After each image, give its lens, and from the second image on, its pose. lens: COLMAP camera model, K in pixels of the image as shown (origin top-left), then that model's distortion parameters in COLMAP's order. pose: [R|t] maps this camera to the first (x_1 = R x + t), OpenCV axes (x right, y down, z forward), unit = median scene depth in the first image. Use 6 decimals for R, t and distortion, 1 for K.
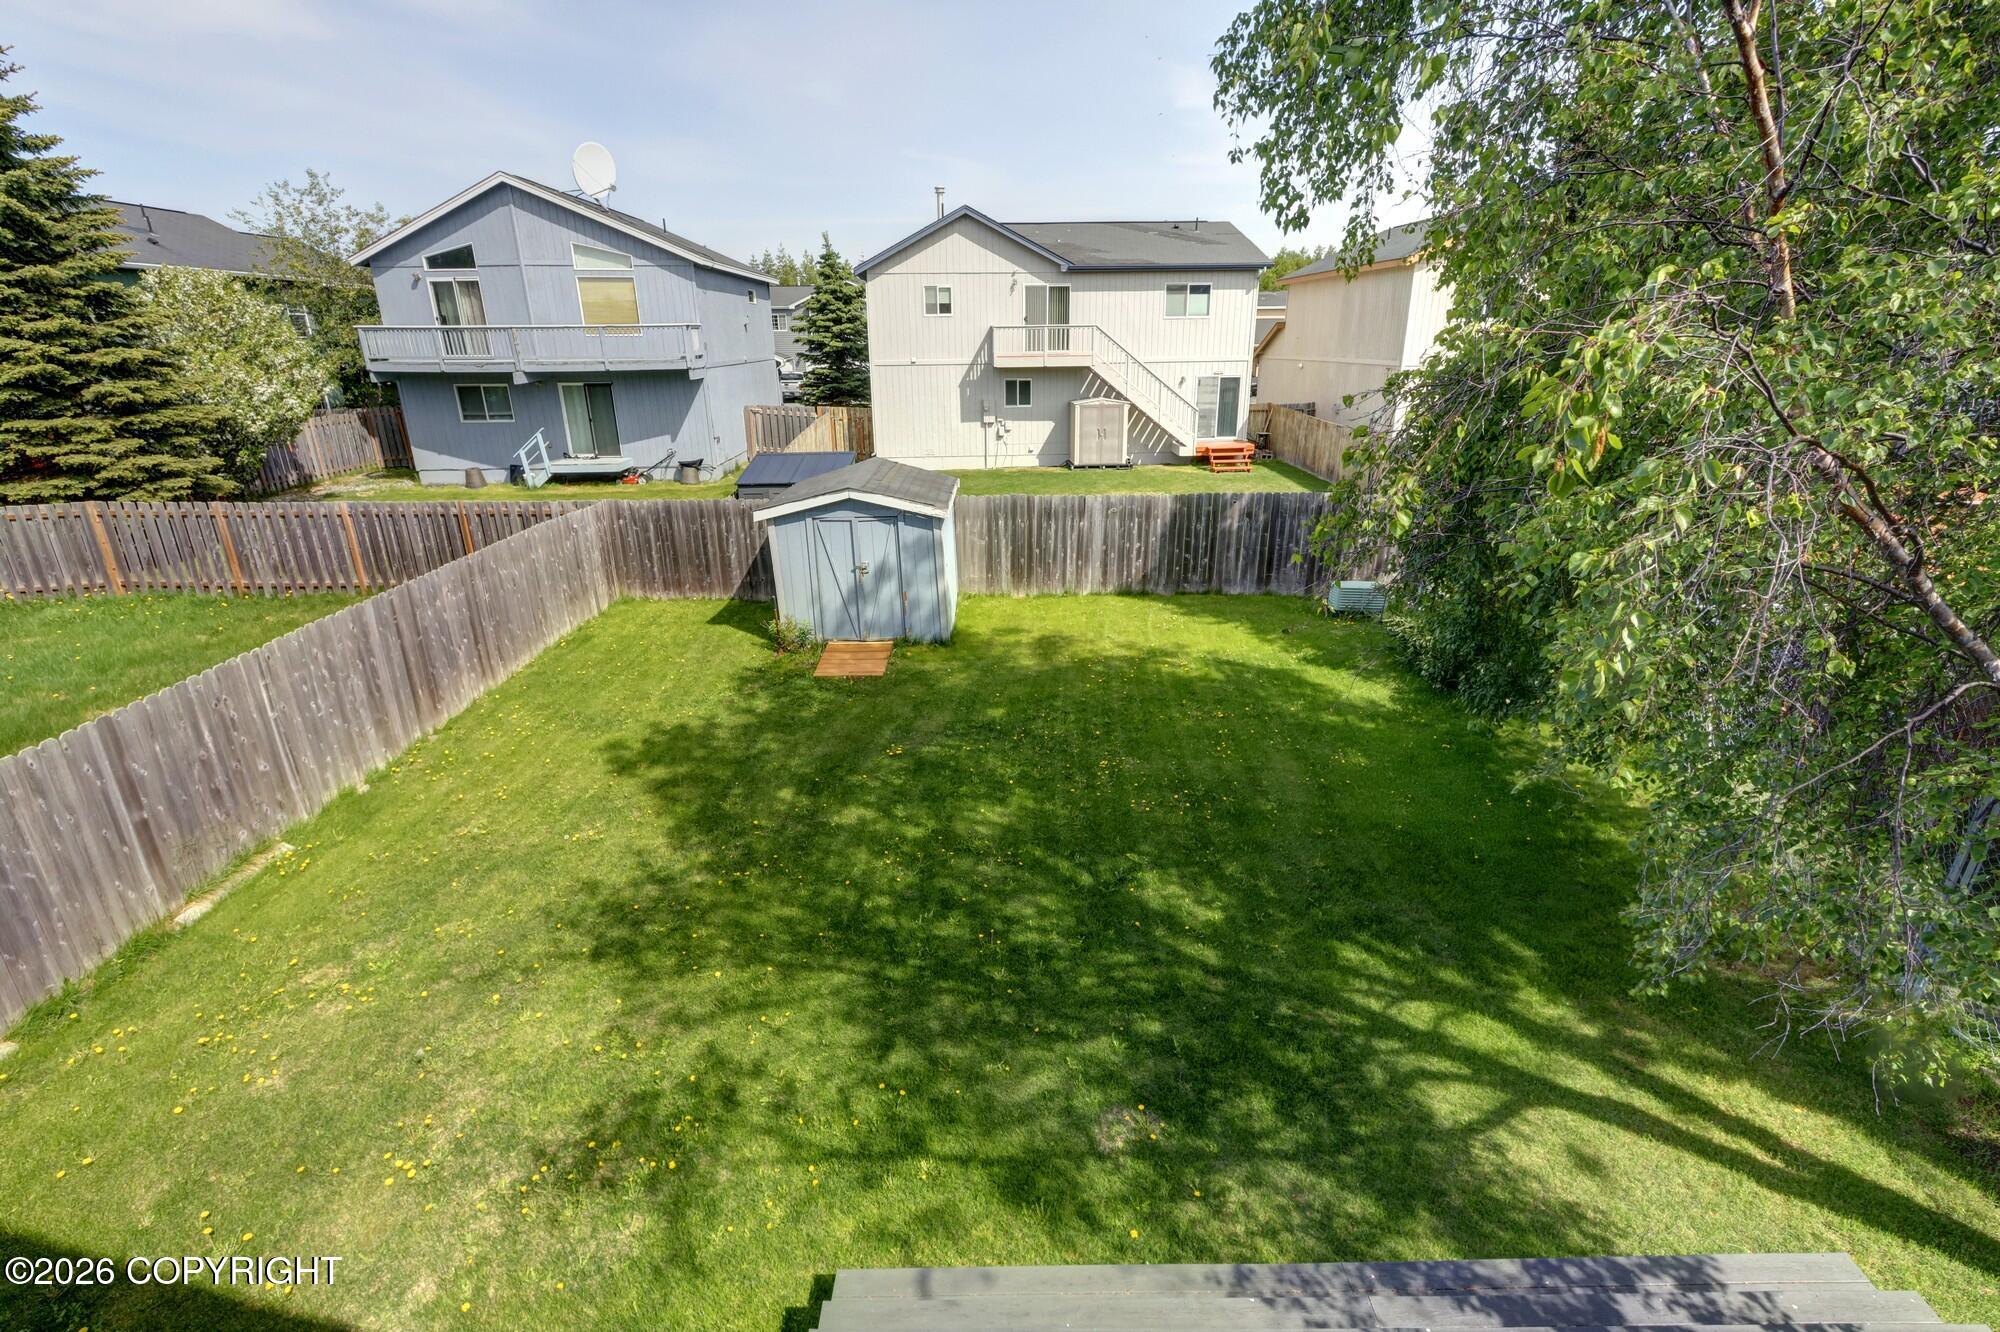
lens RADIAL K [[950.9, 0, 973.7], [0, 950.9, 643.7], [0, 0, 1]] dist [-0.004234, -0.001190]
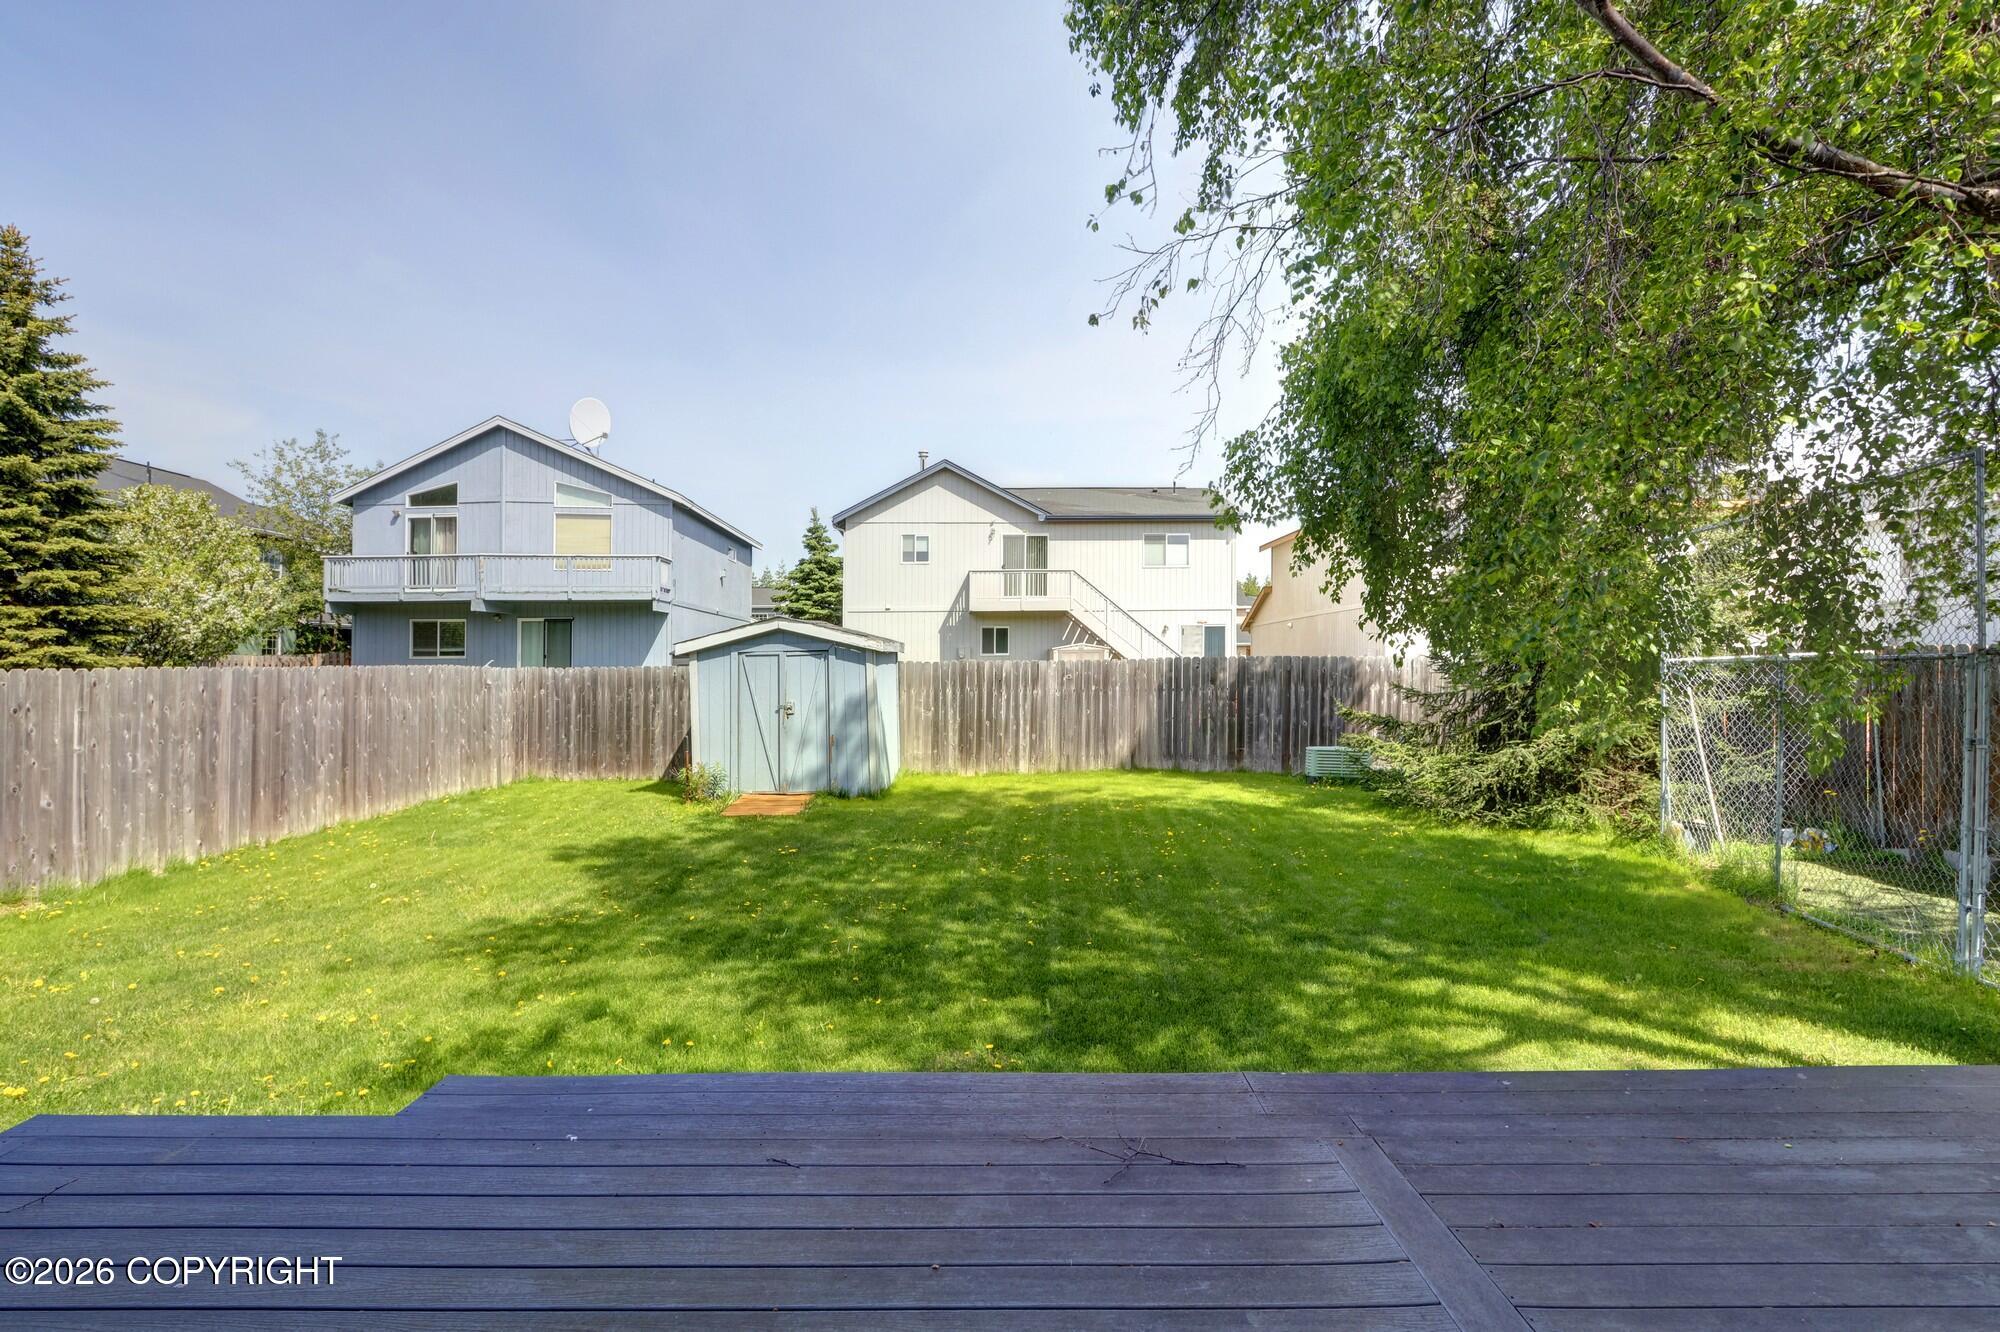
lens RADIAL K [[1051.1, 0, 994.4], [0, 1051.1, 675.8], [0, 0, 1]] dist [-0.001465, -0.002578]
pose [[0.999626, 0.026418, -0.007107, 0.060795], [-0.027182, 0.929762, -0.367157, 0.176638], [-0.003091, 0.367212, 0.930132, 0.032711]]
